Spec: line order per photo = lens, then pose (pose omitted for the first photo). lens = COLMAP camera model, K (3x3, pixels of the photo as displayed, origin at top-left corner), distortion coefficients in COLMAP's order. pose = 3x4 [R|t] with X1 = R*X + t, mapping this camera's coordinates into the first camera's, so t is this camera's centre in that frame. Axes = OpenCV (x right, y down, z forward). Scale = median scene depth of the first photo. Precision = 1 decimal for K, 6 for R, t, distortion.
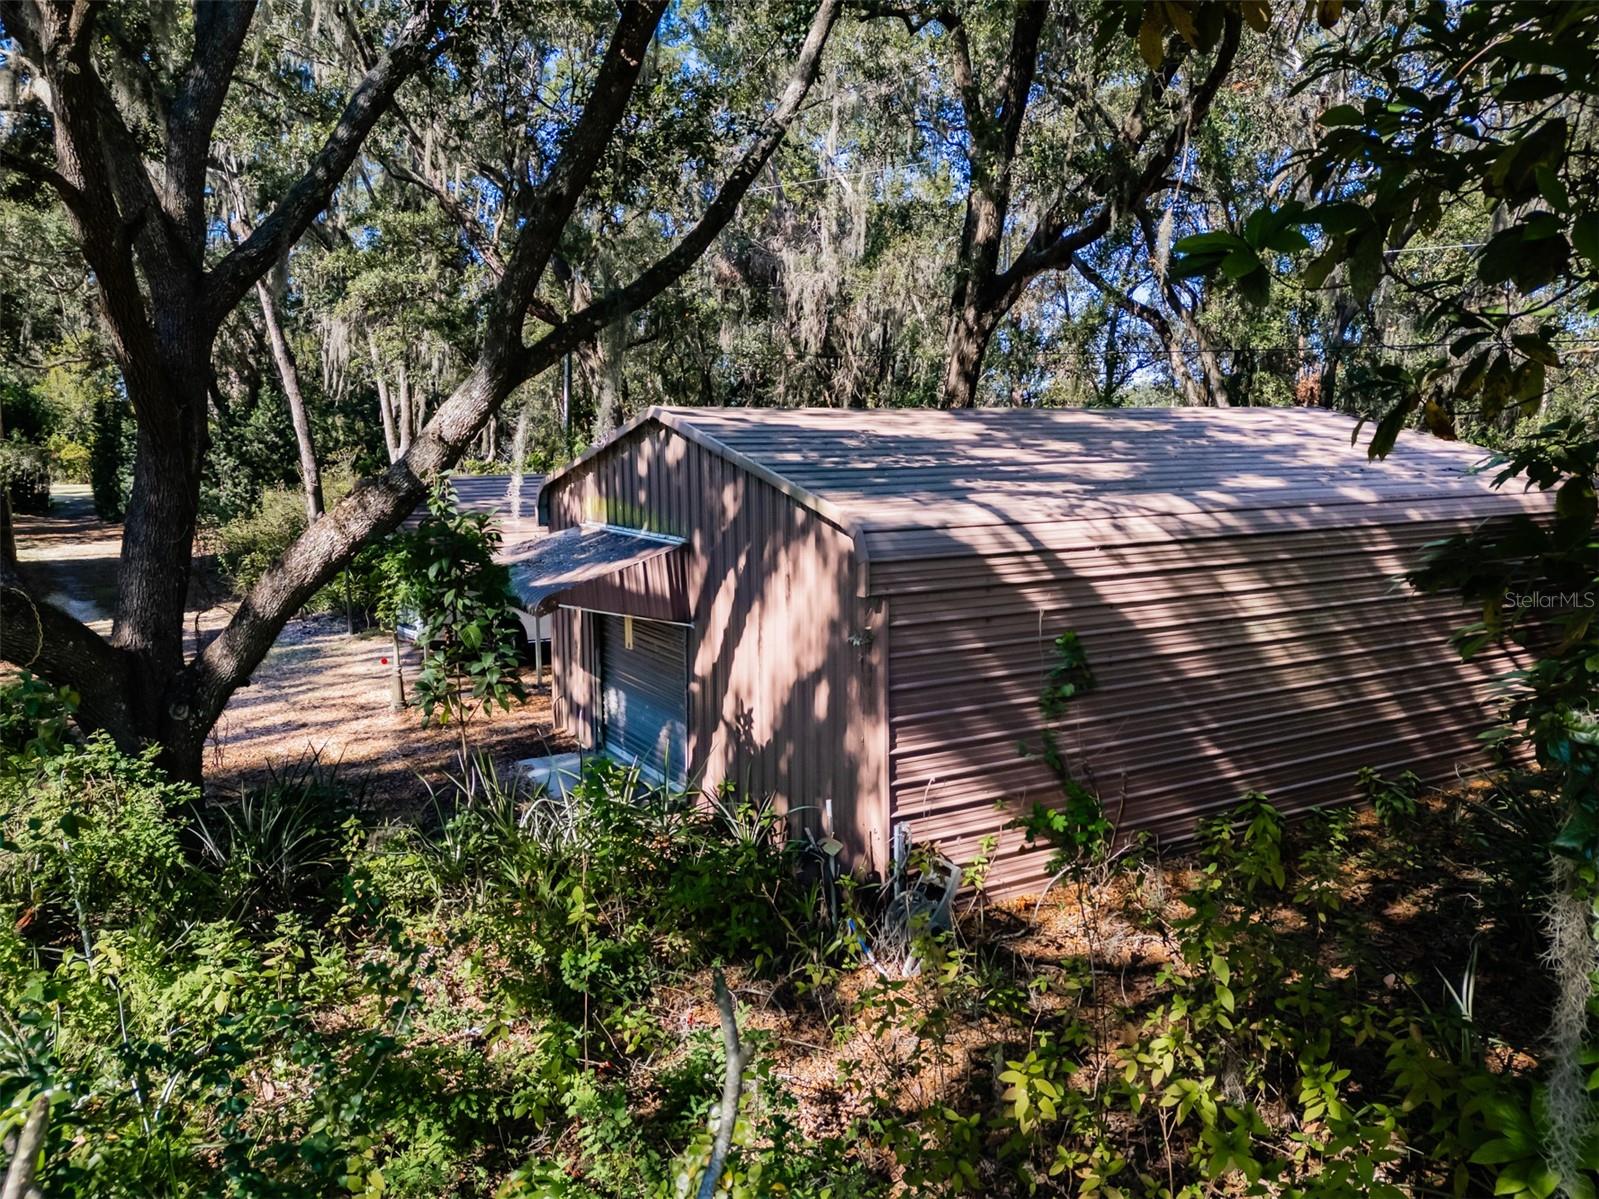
lens RADIAL K [[1195.2, 0, 800.5], [0, 1195.2, 594.3], [0, 0, 1]] dist [0.098906, -0.122297]
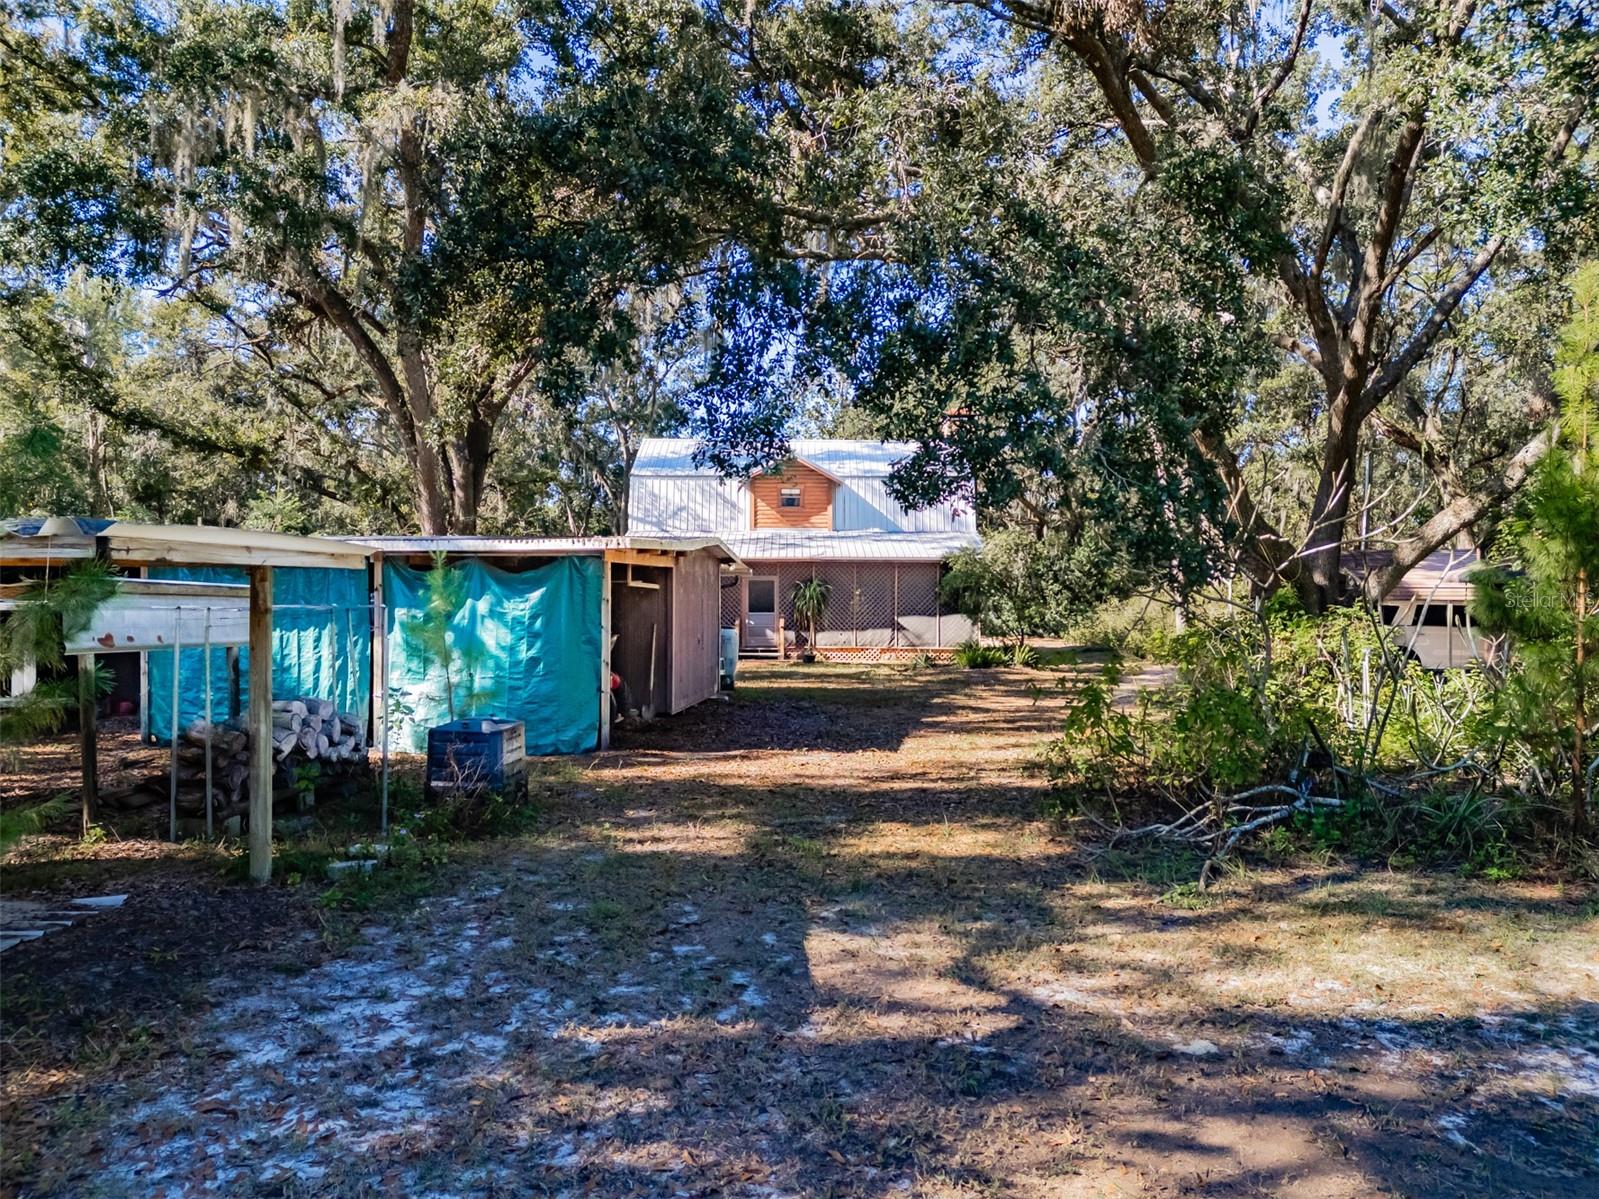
lens RADIAL K [[1176.9, 0, 793.0], [0, 1176.9, 601.5], [0, 0, 1]] dist [0.078103, -0.088829]
pose [[0.855270, 0.014015, -0.517993, -0.060918], [-0.084464, 0.990036, -0.112672, 0.076605], [0.511253, 0.140117, 0.847932, -0.221880]]
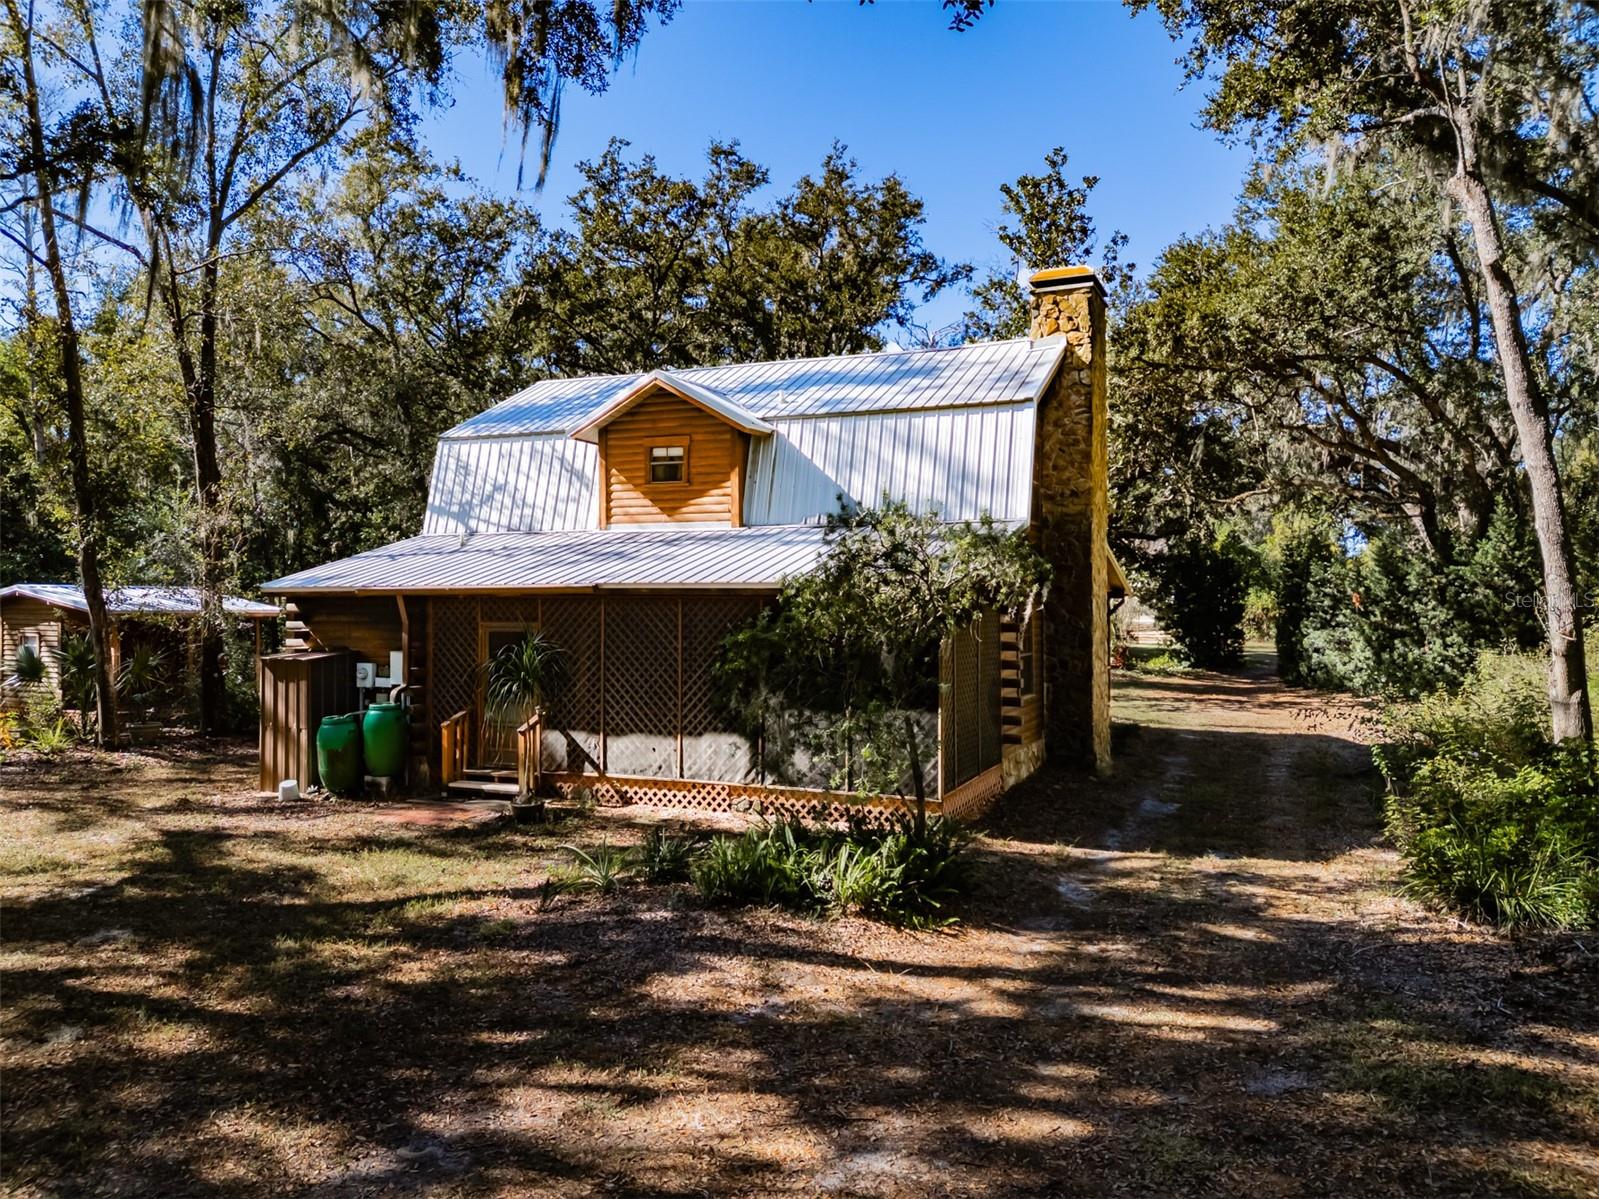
lens RADIAL K [[1176.9, 0, 793.0], [0, 1176.9, 601.5], [0, 0, 1]] dist [0.078103, -0.088829]
pose [[0.578469, 0.007431, -0.815671, -0.120615], [-0.118788, 0.990066, -0.075224, -0.018041], [0.807009, 0.140406, 0.573605, 0.299503]]
